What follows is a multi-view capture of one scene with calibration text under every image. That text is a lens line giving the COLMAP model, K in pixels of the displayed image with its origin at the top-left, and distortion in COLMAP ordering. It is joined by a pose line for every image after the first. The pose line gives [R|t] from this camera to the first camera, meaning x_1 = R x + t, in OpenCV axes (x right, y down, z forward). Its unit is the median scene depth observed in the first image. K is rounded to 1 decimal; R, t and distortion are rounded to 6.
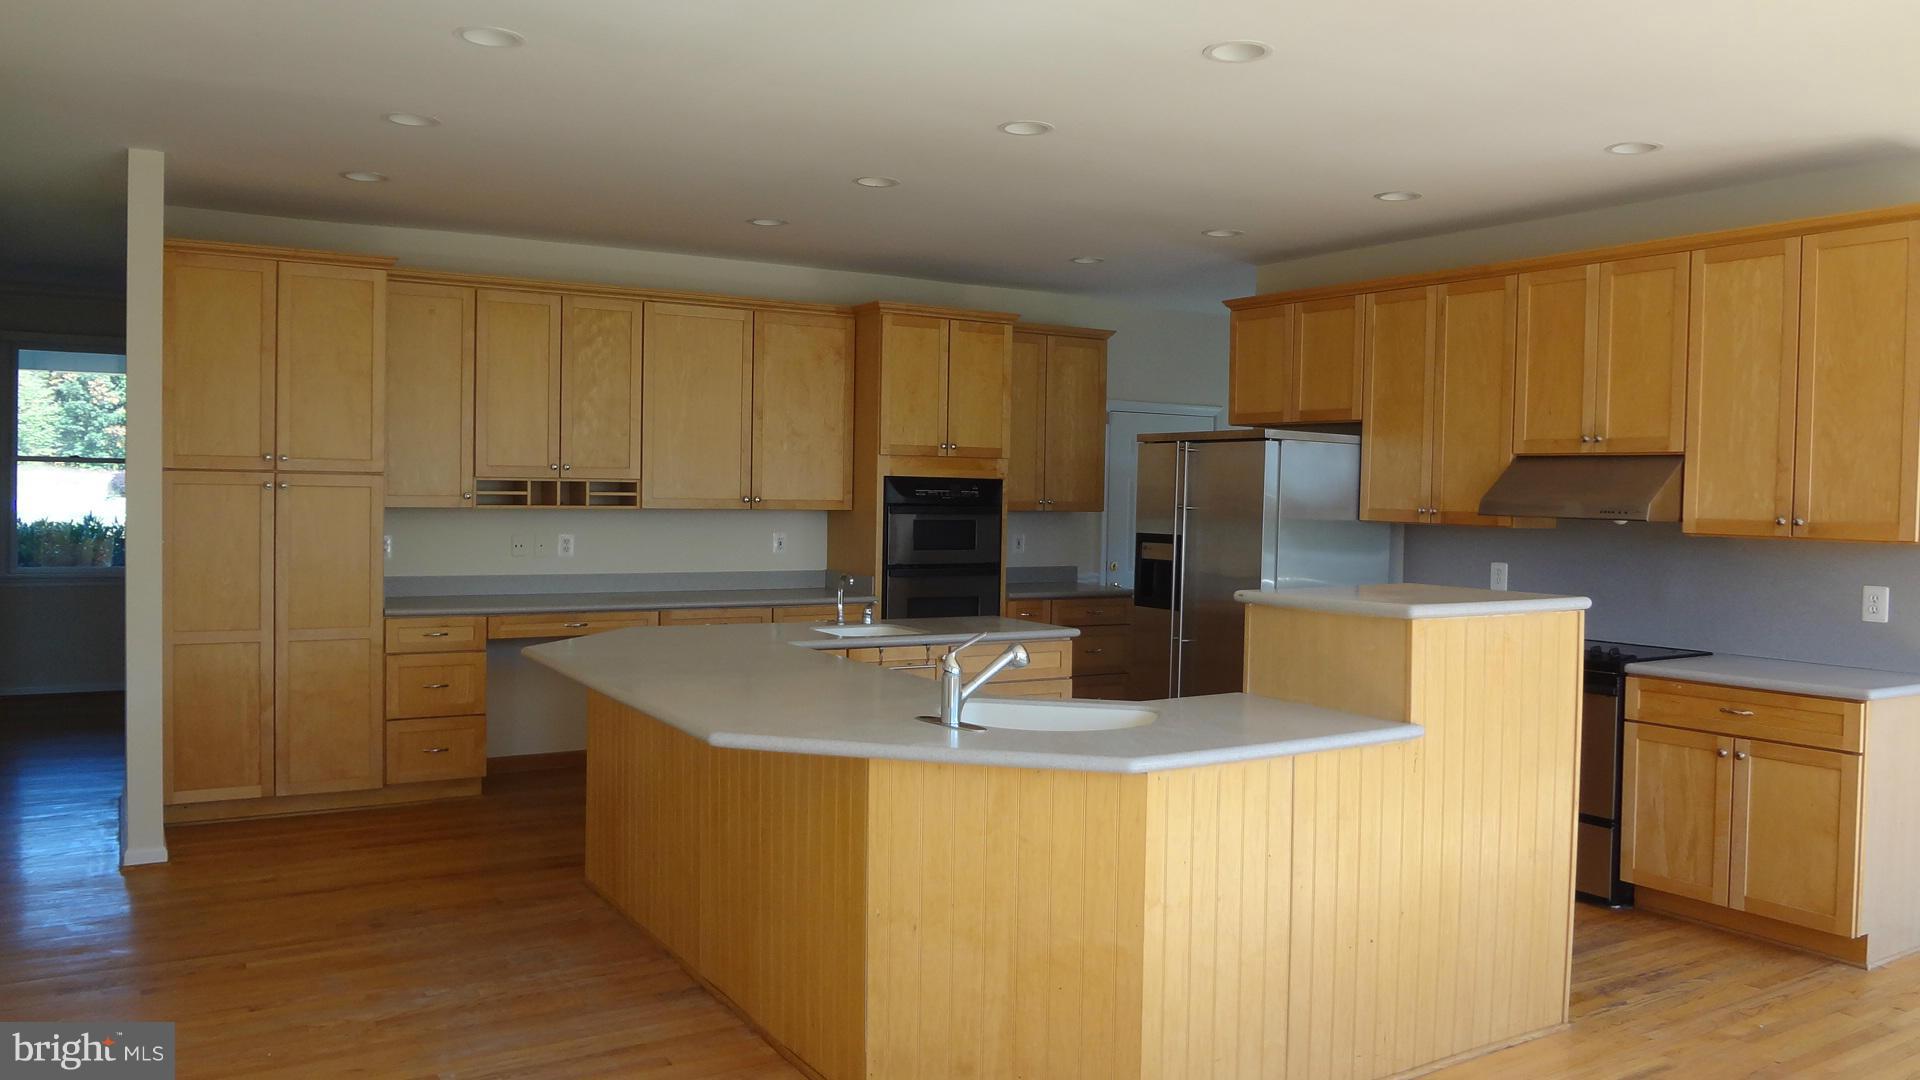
lens RADIAL K [[1471.8, 0, 960.0], [0, 1471.8, 540.0], [0, 0, 1]] dist [-0.000907, -0.001649]
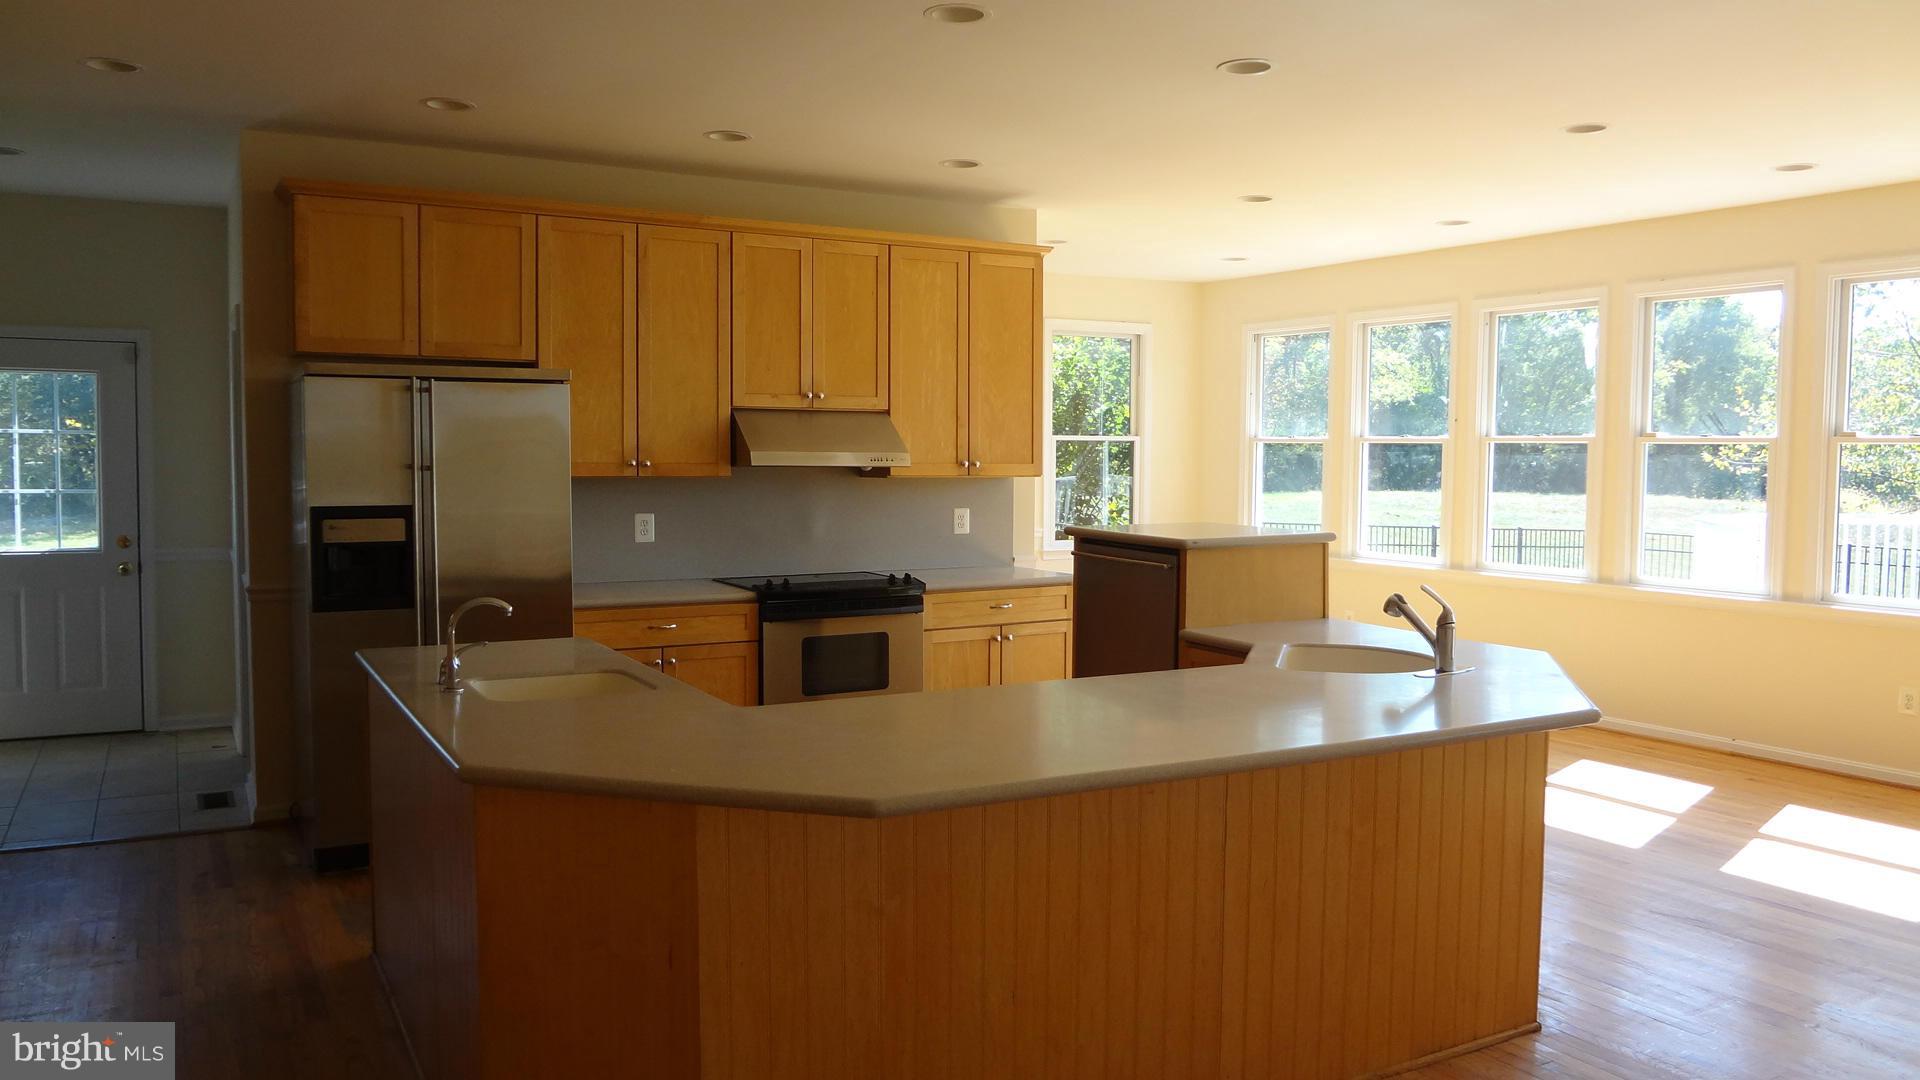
lens RADIAL K [[1471.8, 0, 960.0], [0, 1471.8, 540.0], [0, 0, 1]] dist [-0.000907, -0.001649]
pose [[0.035368, -0.081213, 0.996069, -0.766202], [0.028375, 0.996372, 0.080230, -0.050045], [-0.998971, 0.025426, 0.037544, 0.930515]]
